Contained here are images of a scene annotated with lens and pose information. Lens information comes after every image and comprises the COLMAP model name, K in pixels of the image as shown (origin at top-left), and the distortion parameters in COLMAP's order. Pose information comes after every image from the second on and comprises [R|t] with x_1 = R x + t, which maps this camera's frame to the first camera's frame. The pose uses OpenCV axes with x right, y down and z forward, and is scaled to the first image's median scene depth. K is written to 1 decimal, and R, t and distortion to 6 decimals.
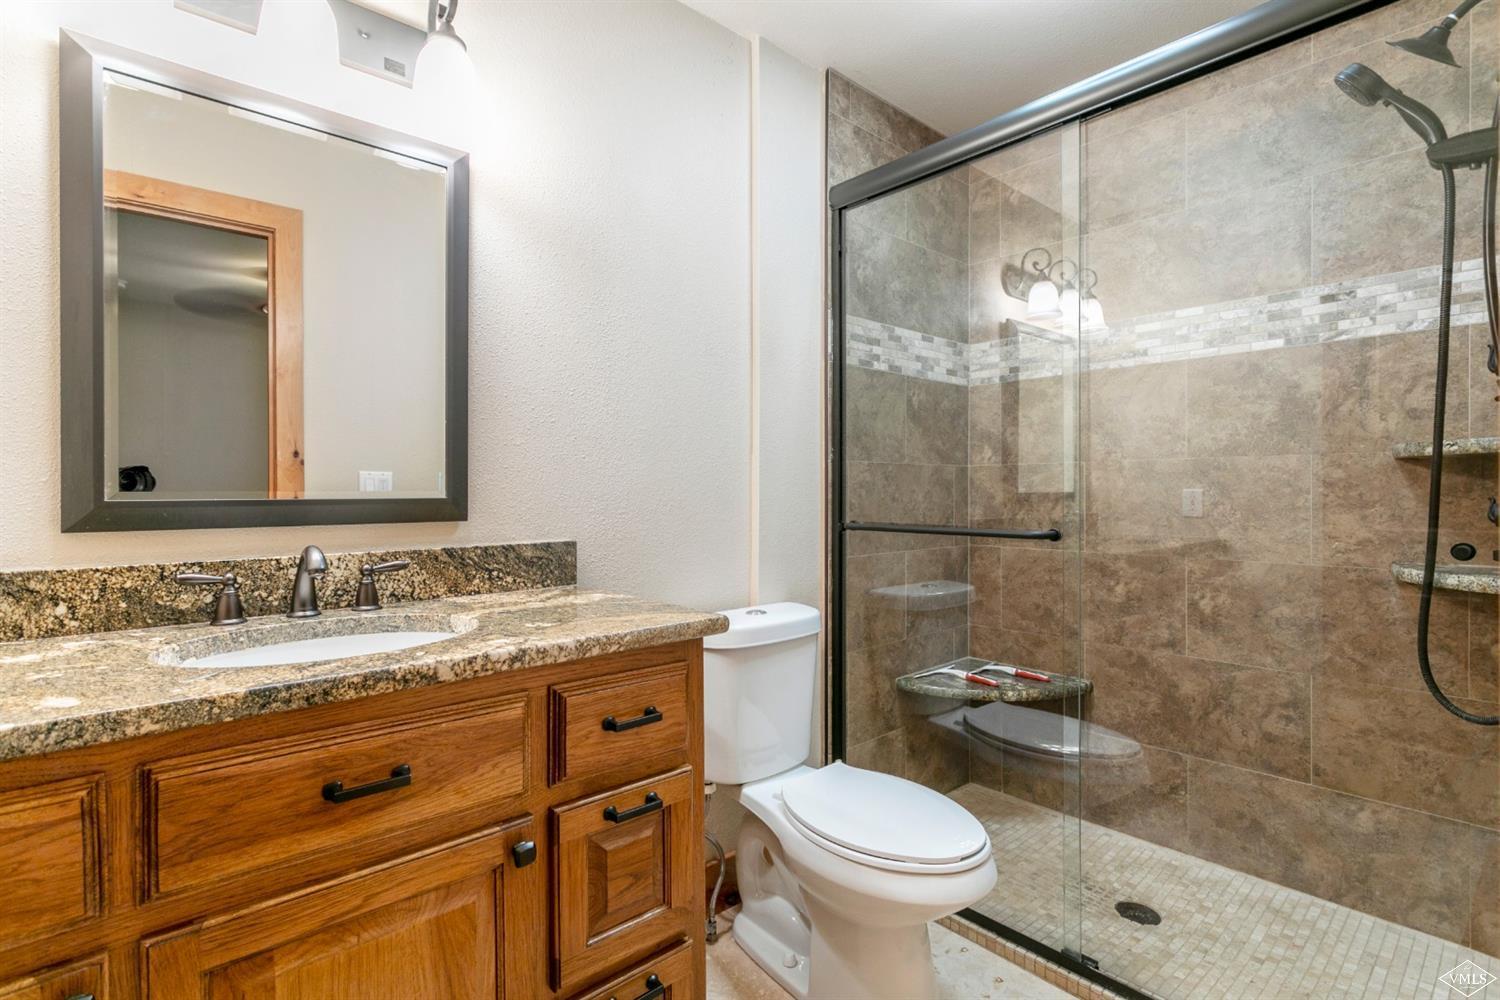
lens RADIAL K [[722.5, 0, 744.6], [0, 722.5, 494.7], [0, 0, 1]] dist [-0.002046, -0.000888]
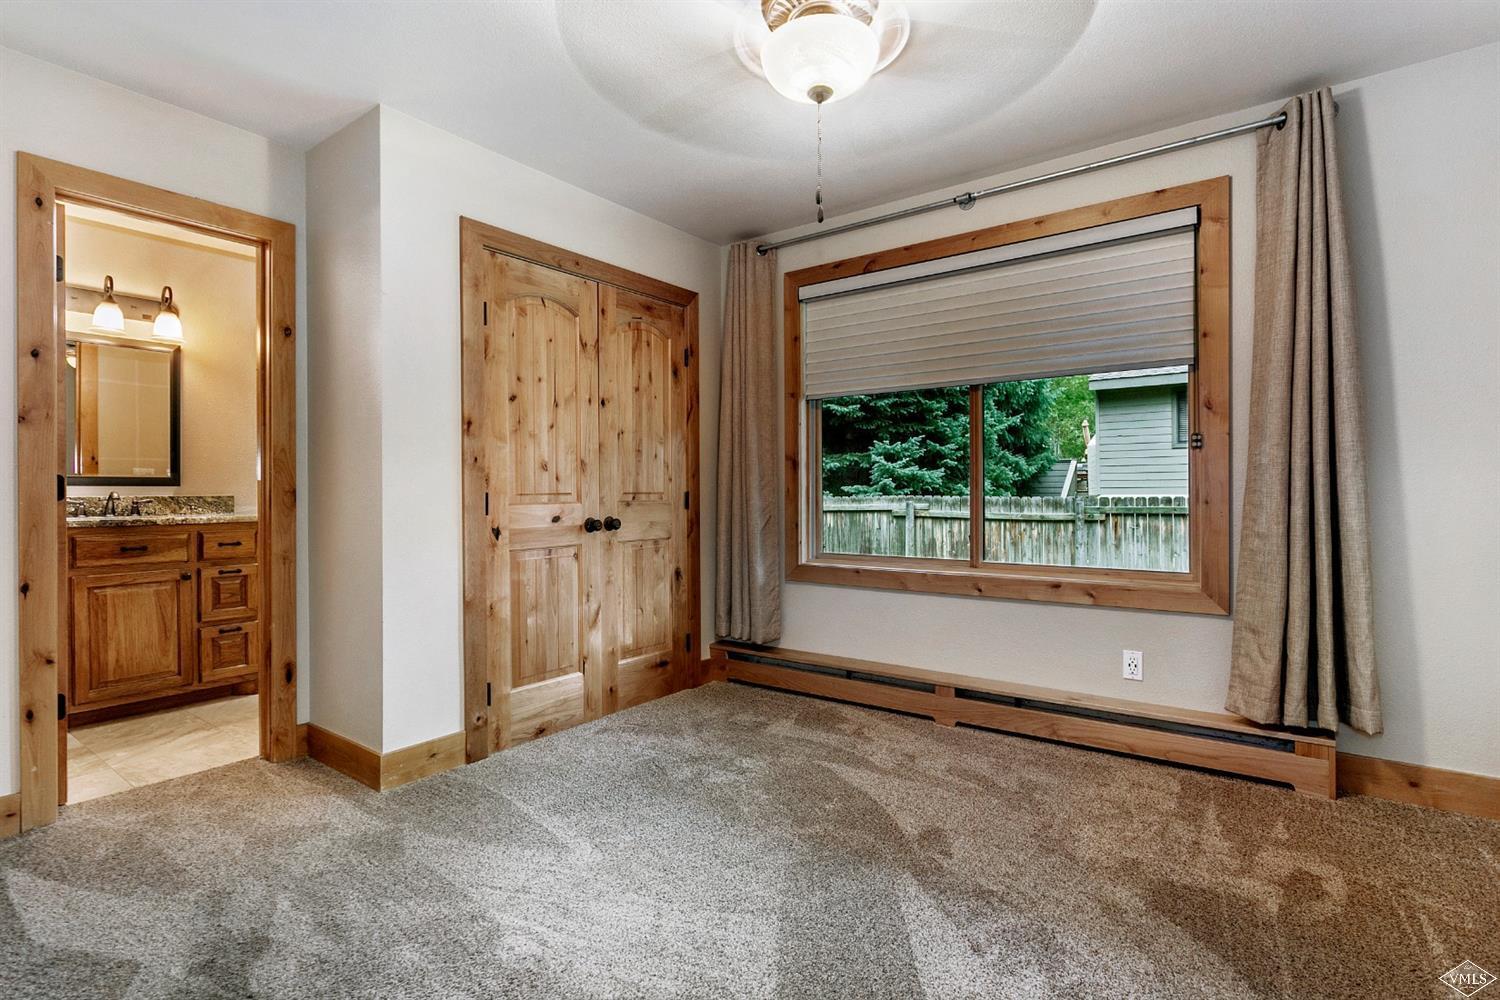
lens RADIAL K [[722.5, 0, 748.5], [0, 722.5, 493.1], [0, 0, 1]] dist [-0.002046, -0.000888]
pose [[0.977212, -0.002867, 0.212245, 1.056528], [0.004031, 0.999979, -0.005053, 0.082674], [-0.212226, 0.005793, 0.977203, -1.958686]]
